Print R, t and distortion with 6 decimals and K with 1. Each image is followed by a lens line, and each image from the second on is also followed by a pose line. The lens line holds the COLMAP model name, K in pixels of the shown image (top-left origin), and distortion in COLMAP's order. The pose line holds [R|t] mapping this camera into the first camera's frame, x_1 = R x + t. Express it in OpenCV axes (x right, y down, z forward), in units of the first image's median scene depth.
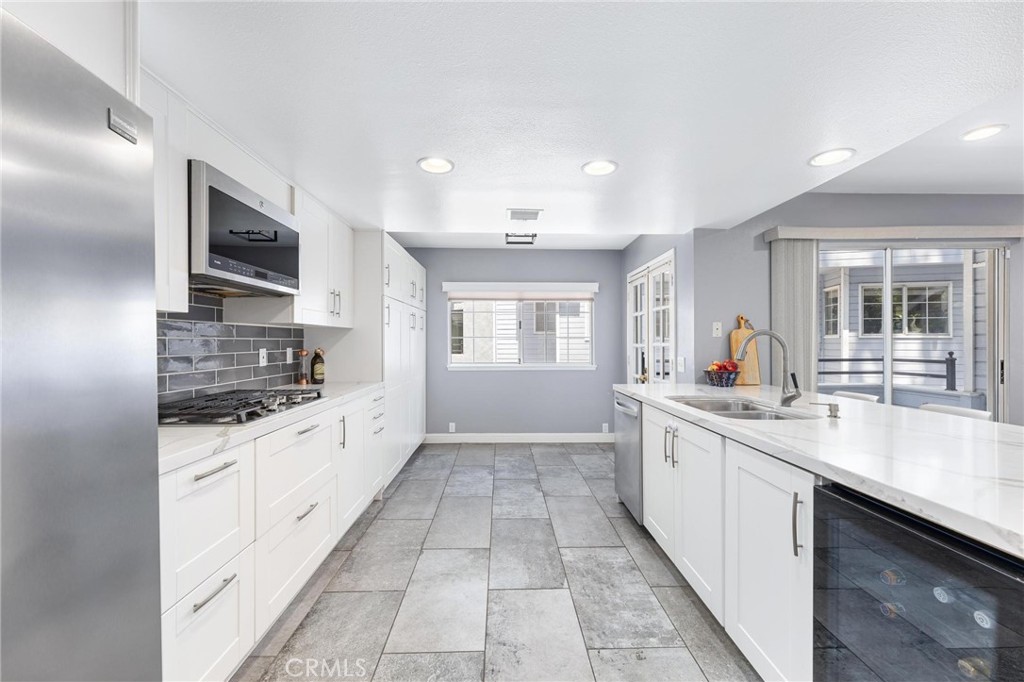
lens RADIAL K [[413.0, 0, 513.0], [0, 413.0, 337.5], [0, 0, 1]] dist [0.001558, 0.000218]
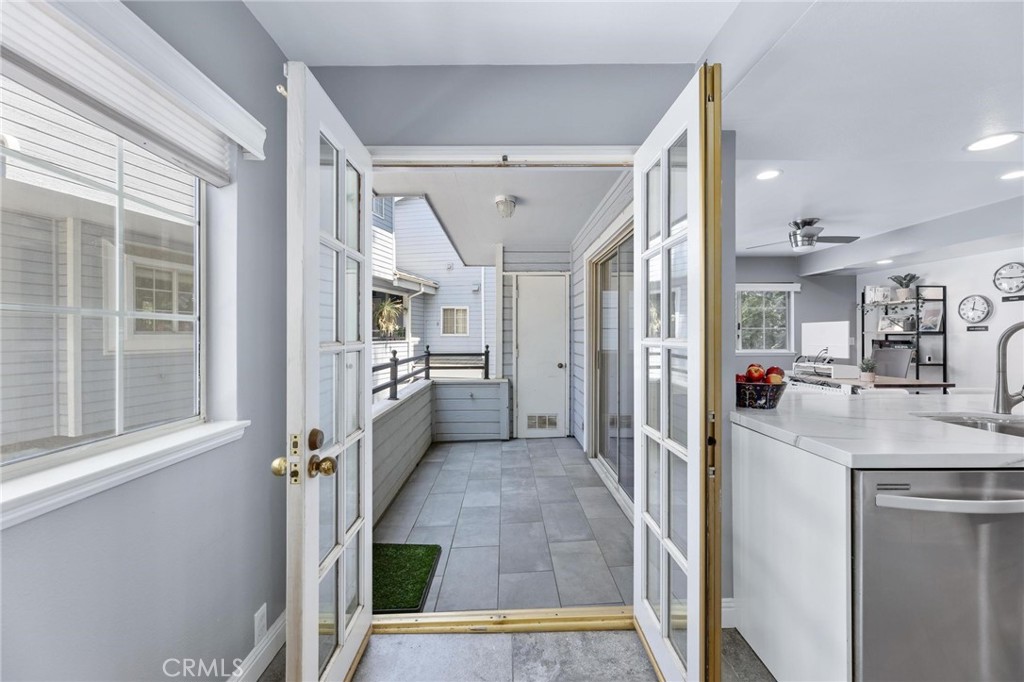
lens RADIAL K [[413.0, 0, 513.0], [0, 413.0, 337.5], [0, 0, 1]] dist [0.001558, 0.000218]
pose [[0.009693, -0.001039, 0.999952, -0.146805], [-0.008986, 0.999959, 0.001126, 0.019414], [-0.999913, -0.008996, 0.009684, 1.653012]]
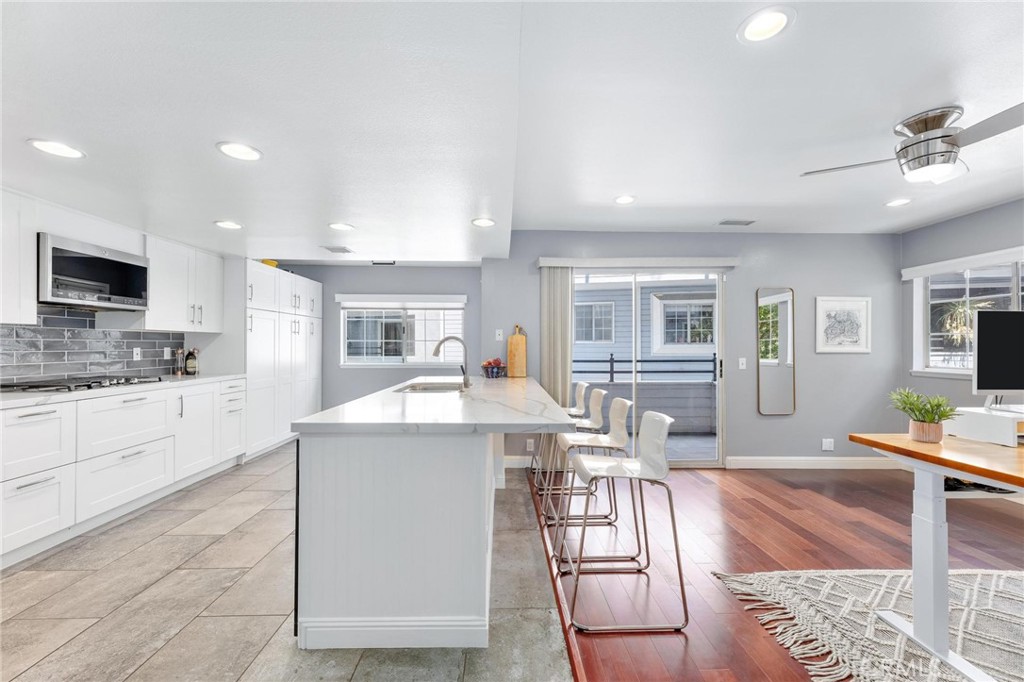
lens RADIAL K [[419.7, 0, 517.0], [0, 419.7, 338.9], [0, 0, 1]] dist [0.000664, 0.000135]
pose [[0.999989, 0.004414, -0.001300, 0.703464], [-0.004420, 0.999978, -0.004997, -0.001059], [0.001278, 0.005003, 0.999987, -0.421111]]
